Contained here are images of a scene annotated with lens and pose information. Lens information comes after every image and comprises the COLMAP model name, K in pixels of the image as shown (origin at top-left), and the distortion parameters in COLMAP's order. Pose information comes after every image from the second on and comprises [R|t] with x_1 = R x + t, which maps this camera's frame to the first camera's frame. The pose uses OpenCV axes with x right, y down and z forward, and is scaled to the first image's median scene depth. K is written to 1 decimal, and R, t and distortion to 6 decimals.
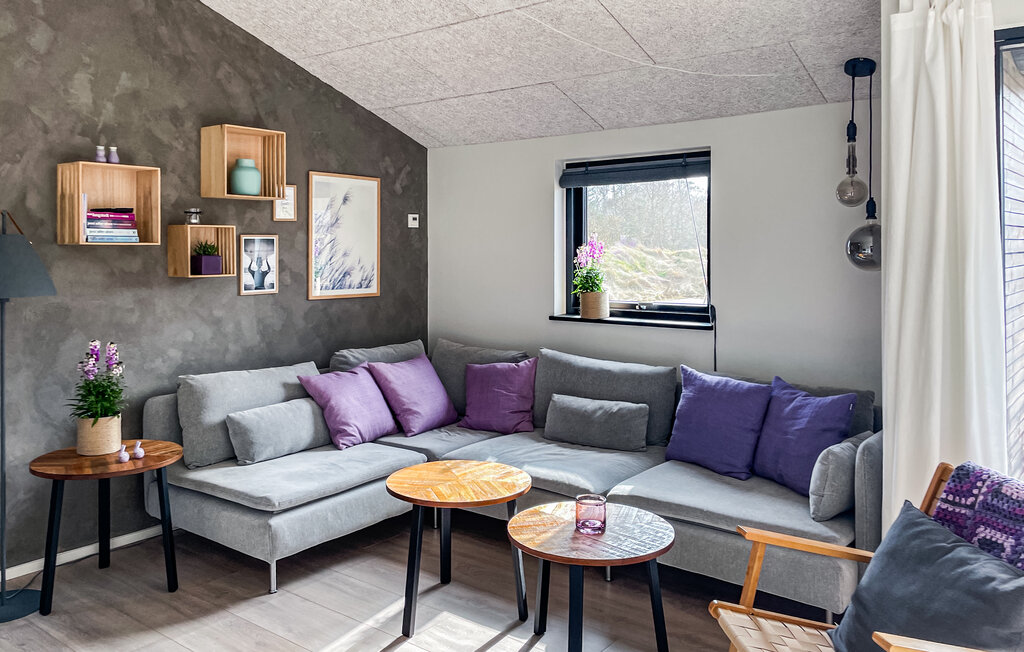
lens RADIAL K [[782.5, 0, 512.0], [0, 782.5, 326.0], [0, 0, 1]] dist [0.099357, -0.101218]
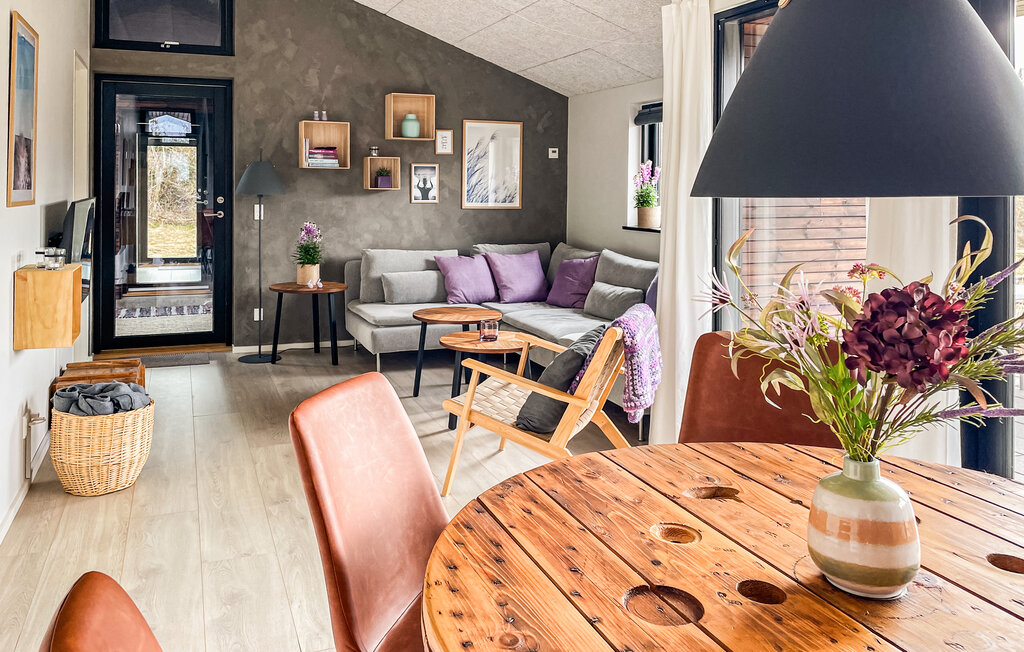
lens RADIAL K [[798.8, 0, 508.1], [0, 798.8, 298.1], [0, 0, 1]] dist [0.213228, -0.389652]
pose [[0.863278, 0.080633, -0.498245, 0.651185], [-0.059210, 0.996519, 0.058682, 0.045709], [0.501243, -0.021158, 0.865048, -0.289979]]
